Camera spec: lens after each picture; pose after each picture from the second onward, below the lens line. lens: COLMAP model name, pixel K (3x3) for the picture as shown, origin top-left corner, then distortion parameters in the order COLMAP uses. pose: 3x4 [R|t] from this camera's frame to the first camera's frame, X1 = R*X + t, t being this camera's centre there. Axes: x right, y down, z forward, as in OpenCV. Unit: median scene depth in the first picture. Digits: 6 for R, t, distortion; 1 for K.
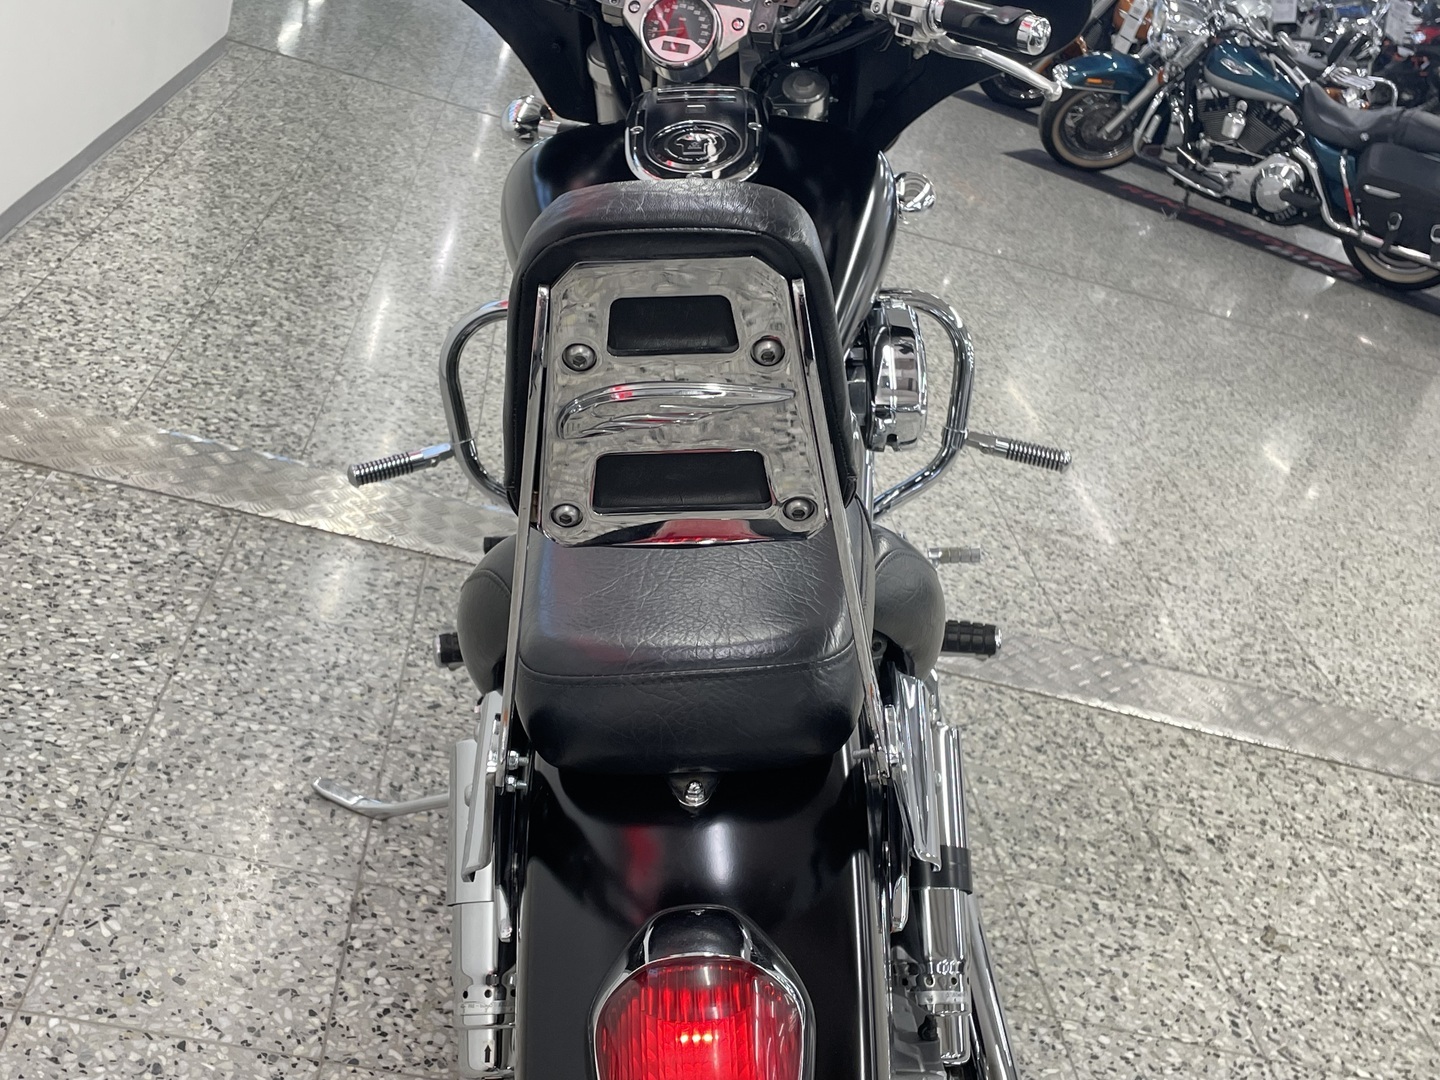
lens RADIAL K [[1687.0, 0, 720.0], [0, 1687.0, 540.0], [0, 0, 1]] dist [0.103529, -0.157810]
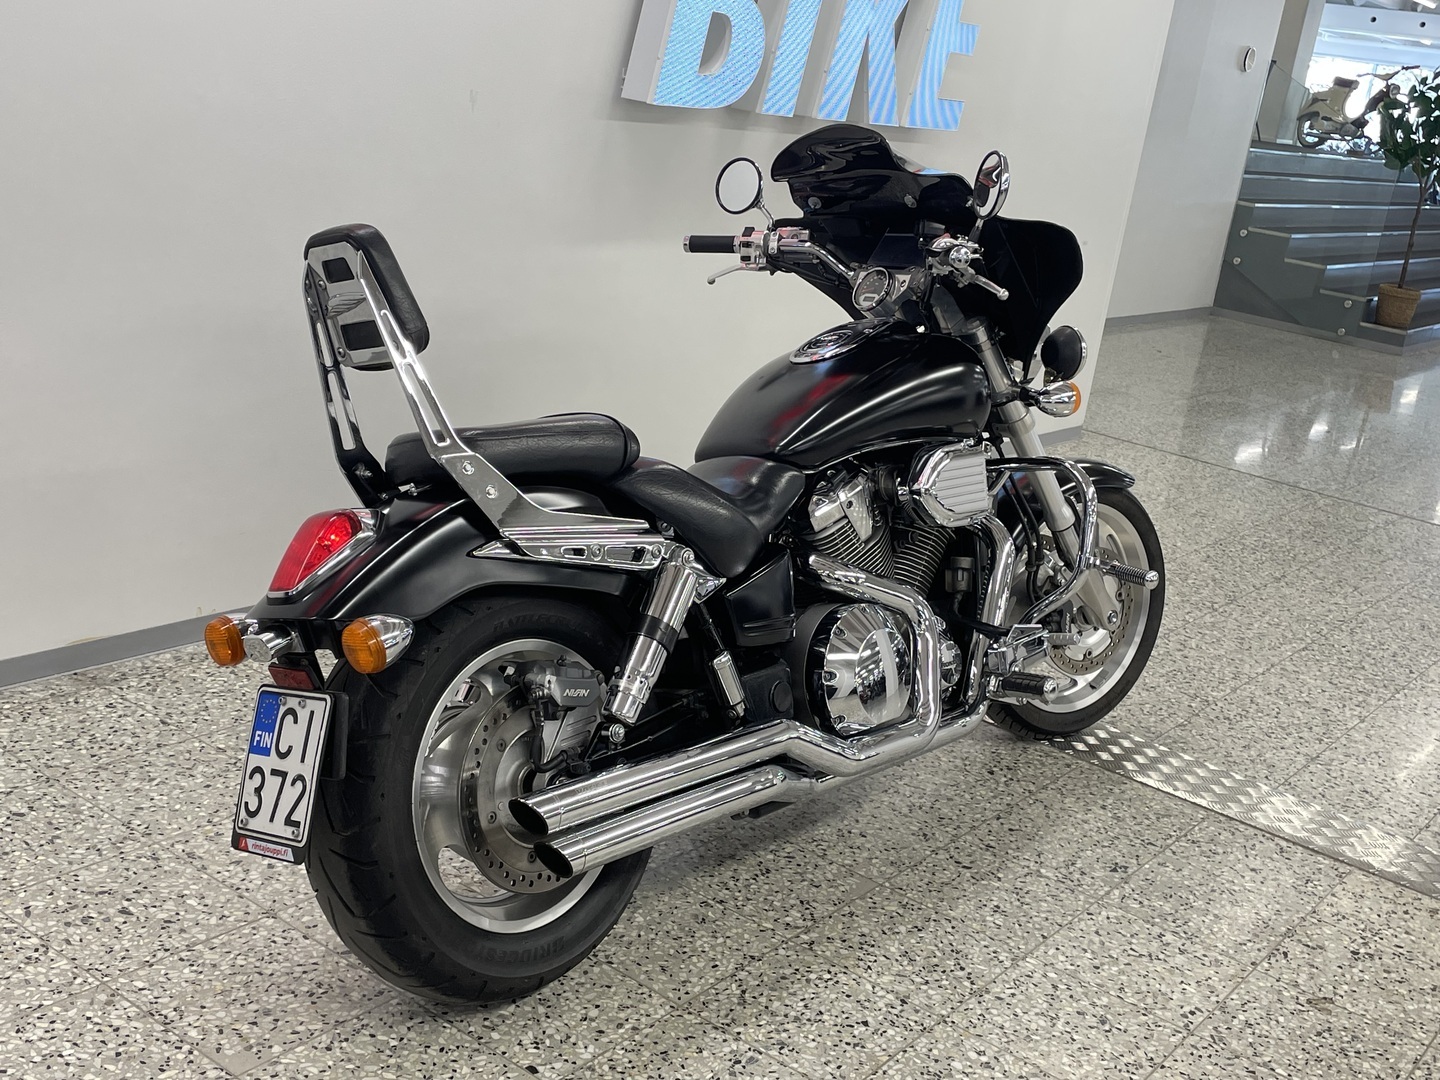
lens RADIAL K [[1687.0, 0, 720.0], [0, 1687.0, 540.0], [0, 0, 1]] dist [0.103529, -0.157810]
pose [[0.757654, 0.014366, -0.652499, 0.872946], [-0.201360, 0.956131, -0.212760, 0.297079], [0.620818, 0.292586, 0.727309, -0.222231]]
